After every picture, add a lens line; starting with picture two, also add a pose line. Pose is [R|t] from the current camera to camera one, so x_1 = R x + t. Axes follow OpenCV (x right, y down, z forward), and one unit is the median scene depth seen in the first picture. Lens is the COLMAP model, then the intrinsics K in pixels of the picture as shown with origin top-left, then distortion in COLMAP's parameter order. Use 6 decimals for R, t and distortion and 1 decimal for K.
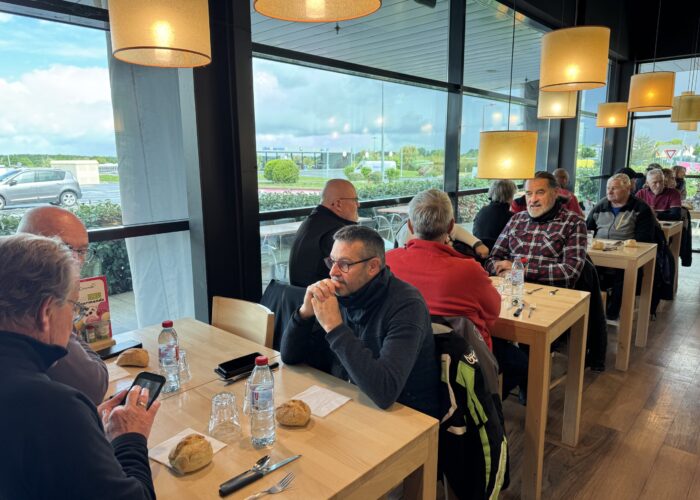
lens RADIAL K [[486.1, 0, 348.3], [0, 486.1, 255.4], [0, 0, 1]] dist [0.129701, -0.191742]
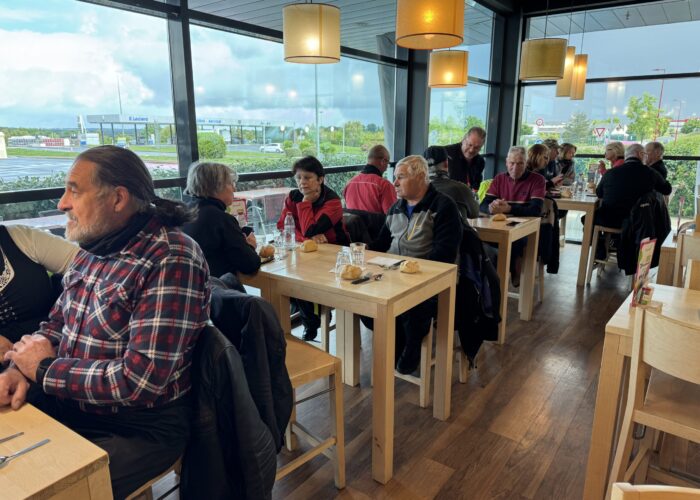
lens RADIAL K [[486.2, 0, 350.0], [0, 486.2, 250.0], [0, 0, 1]] dist [0.087737, -0.109069]
pose [[0.995360, -0.010642, 0.095628, 0.370901], [0.007062, 0.999264, 0.037695, -0.058648], [-0.095958, -0.036845, 0.994703, 0.341075]]
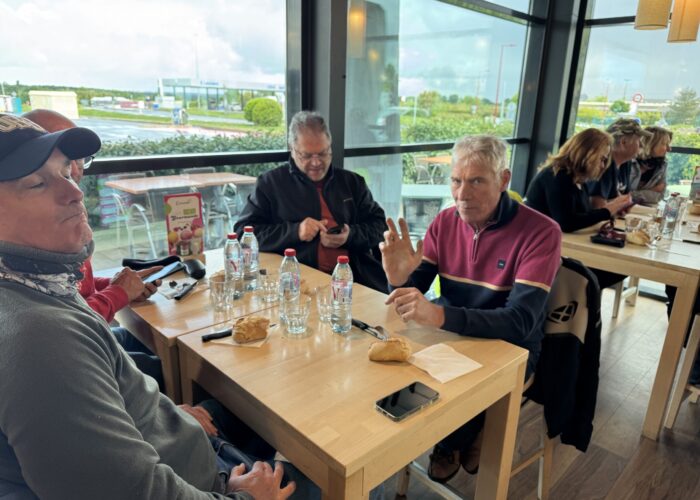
lens RADIAL K [[490.8, 0, 352.7], [0, 490.8, 256.0], [0, 0, 1]] dist [0.001594, 0.000191]
pose [[0.997283, 0.058761, -0.044418, 0.701115], [-0.053650, 0.992636, 0.108610, -0.167696], [0.050473, -0.105932, 0.993092, 0.890453]]
